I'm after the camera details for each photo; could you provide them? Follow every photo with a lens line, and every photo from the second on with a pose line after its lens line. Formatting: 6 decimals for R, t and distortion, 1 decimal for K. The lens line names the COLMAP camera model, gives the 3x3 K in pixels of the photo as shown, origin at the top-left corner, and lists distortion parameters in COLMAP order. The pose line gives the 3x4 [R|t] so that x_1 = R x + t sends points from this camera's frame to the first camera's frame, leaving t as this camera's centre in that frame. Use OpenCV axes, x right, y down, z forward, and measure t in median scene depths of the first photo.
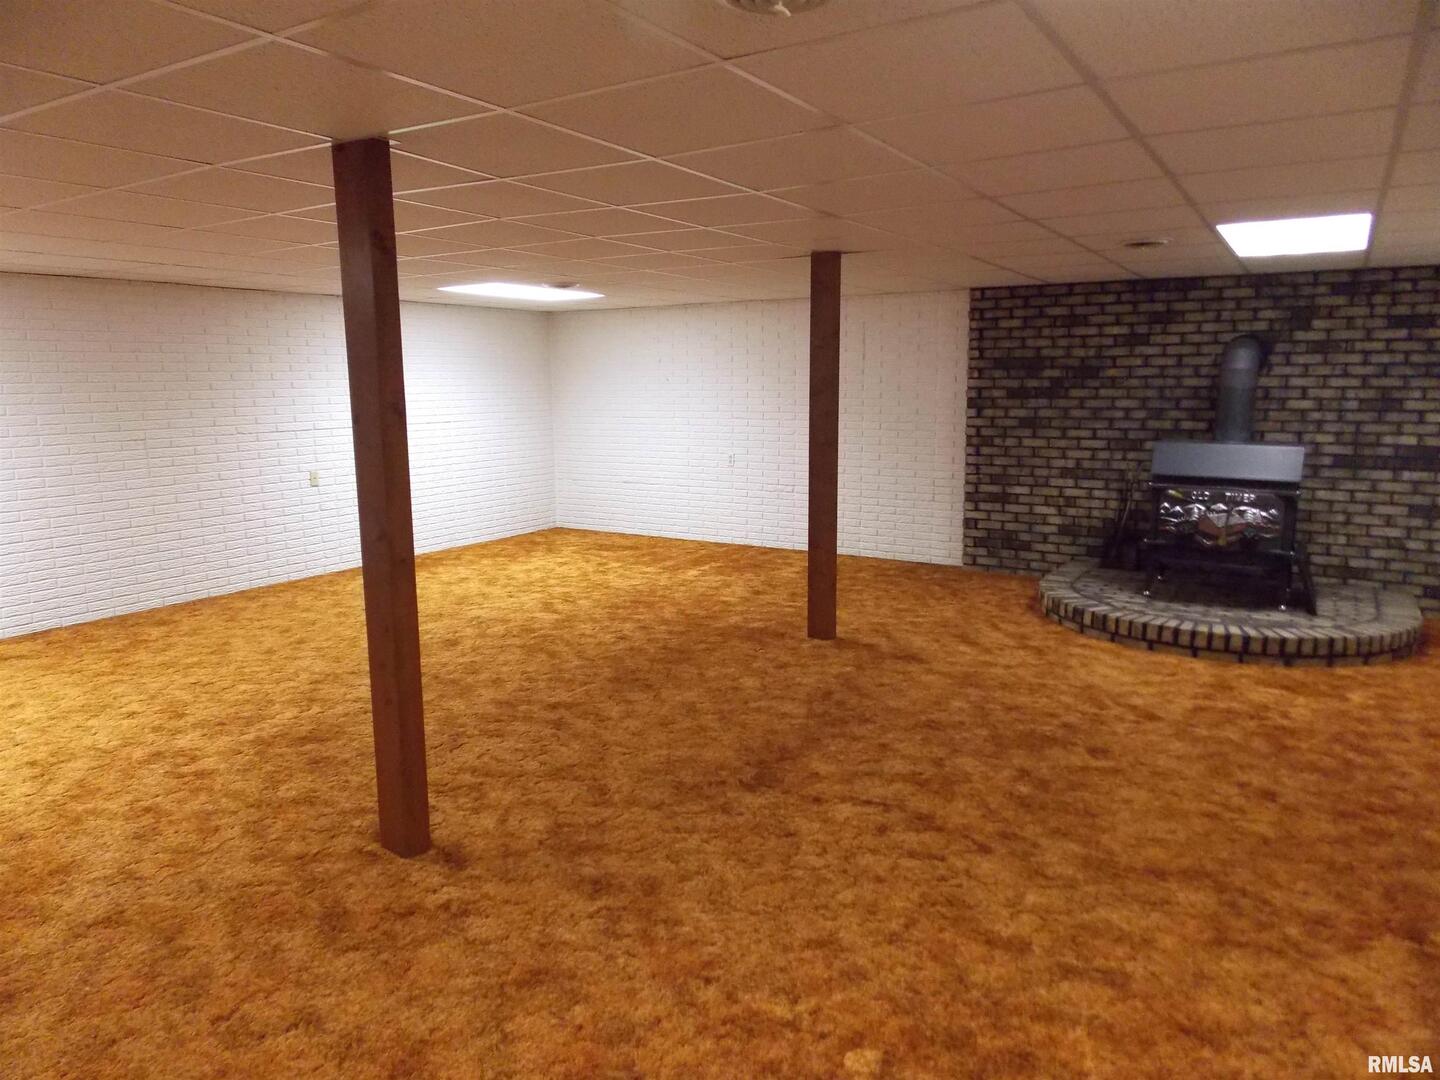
lens RADIAL K [[986.8, 0, 720.0], [0, 986.8, 540.0], [0, 0, 1]] dist [0.005186, -0.005883]
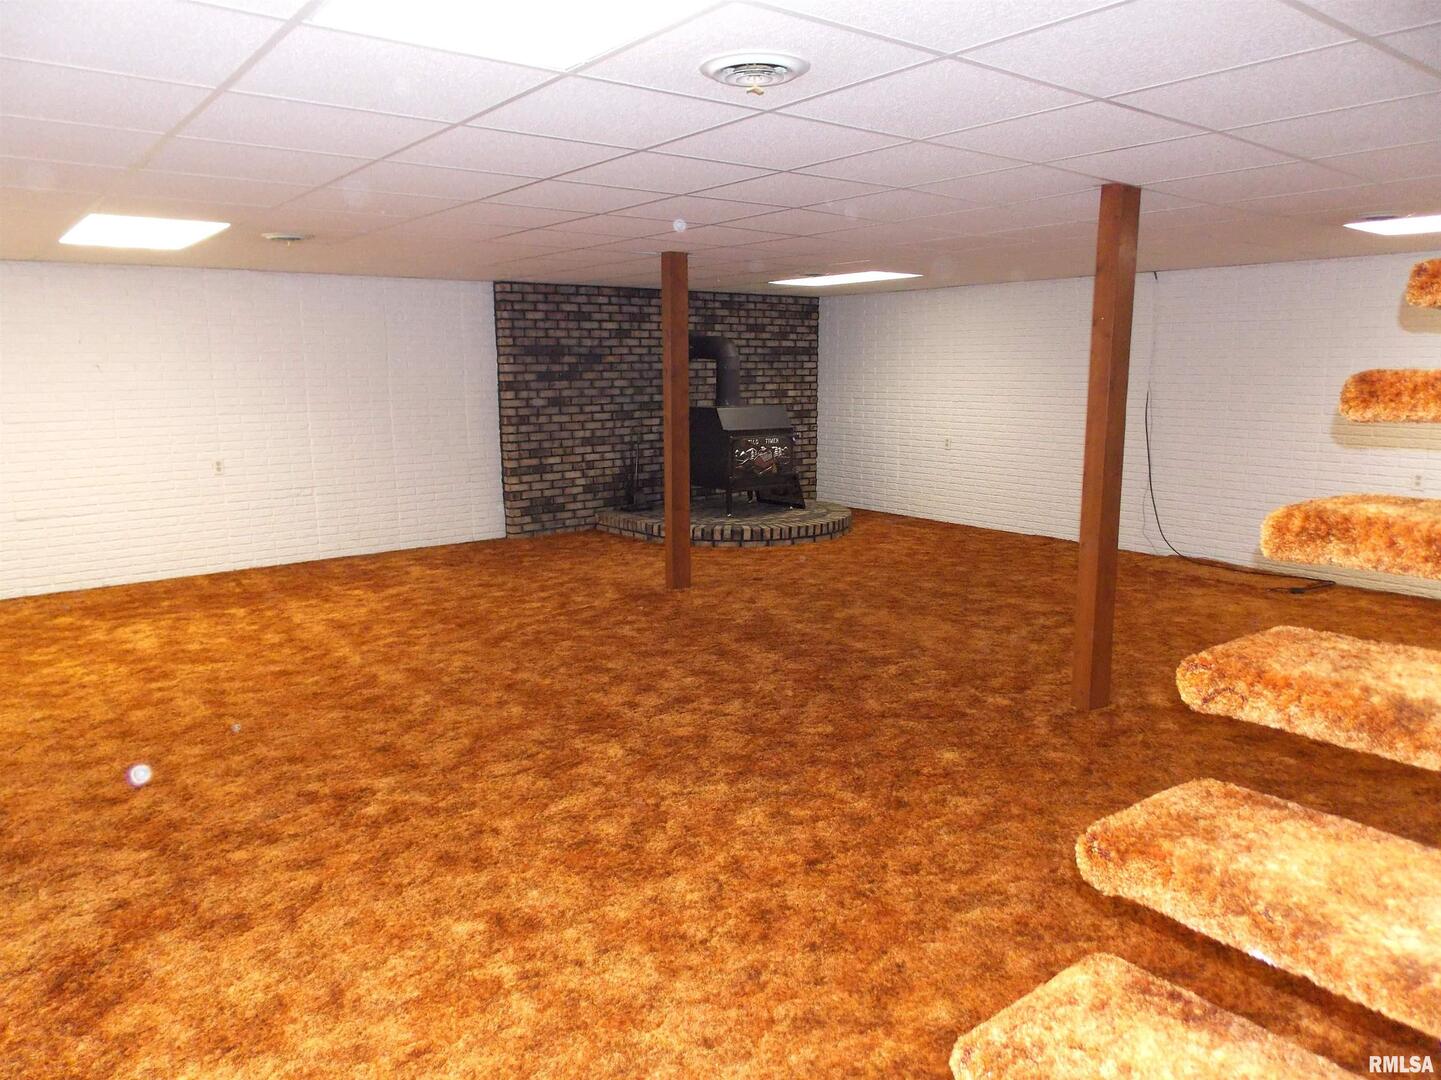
lens RADIAL K [[961.1, 0, 742.6], [0, 961.1, 542.8], [0, 0, 1]] dist [0.002821, -0.000992]
pose [[0.348847, -0.170537, 0.921533, -0.696362], [0.157285, 0.980011, 0.121818, -0.059881], [-0.923887, 0.102447, 0.368697, 0.398655]]
